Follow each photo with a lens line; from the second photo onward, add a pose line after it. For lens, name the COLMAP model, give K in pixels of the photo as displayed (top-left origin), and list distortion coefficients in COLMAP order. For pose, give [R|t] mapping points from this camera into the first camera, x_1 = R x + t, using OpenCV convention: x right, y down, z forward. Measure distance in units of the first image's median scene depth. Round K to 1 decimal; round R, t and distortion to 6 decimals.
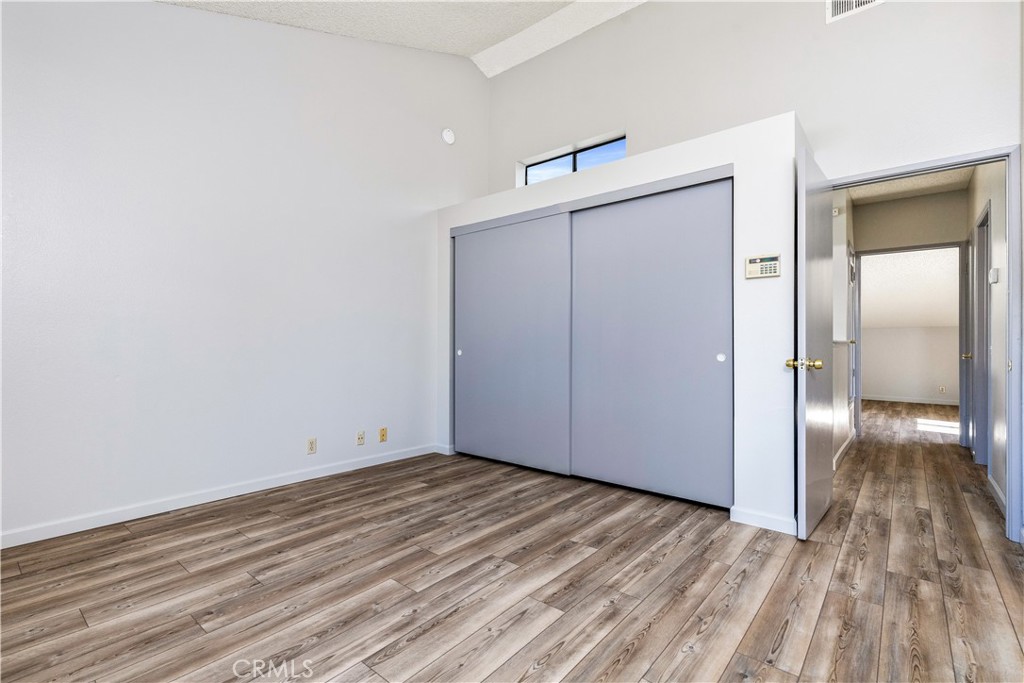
lens RADIAL K [[463.7, 0, 503.4], [0, 463.7, 339.2], [0, 0, 1]] dist [0.006160, 0.000413]
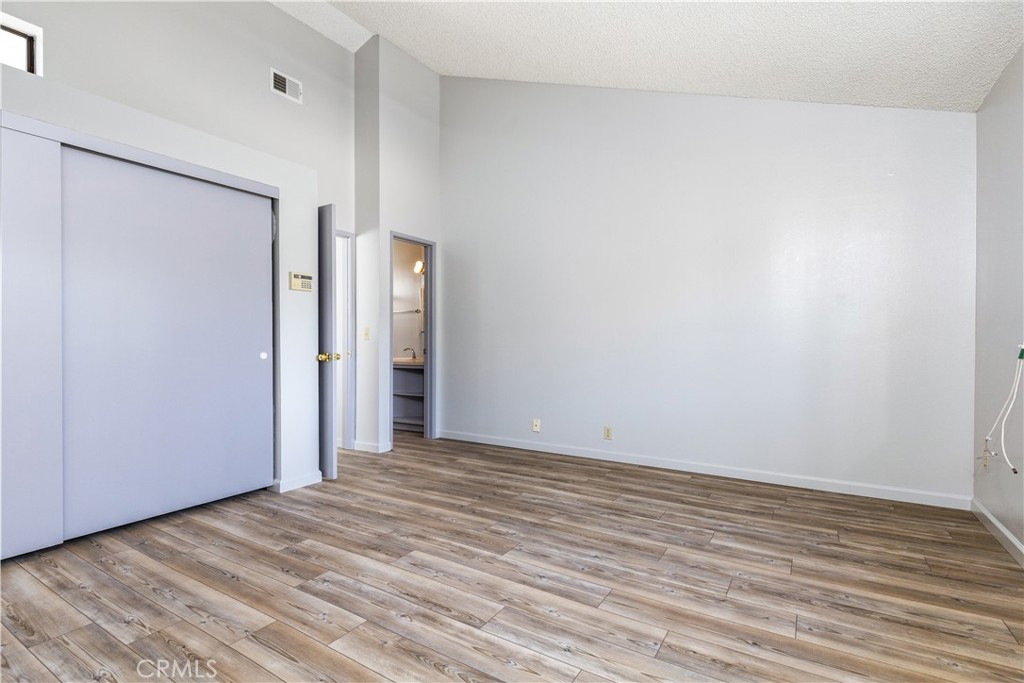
lens RADIAL K [[494.7, 0, 504.3], [0, 494.7, 343.9], [0, 0, 1]] dist [-0.006198, -0.003729]
pose [[-0.142673, -0.005925, 0.989752, -0.978521], [-0.008681, 0.999951, 0.004735, 0.001703], [-0.989732, -0.007916, -0.142718, 0.736770]]
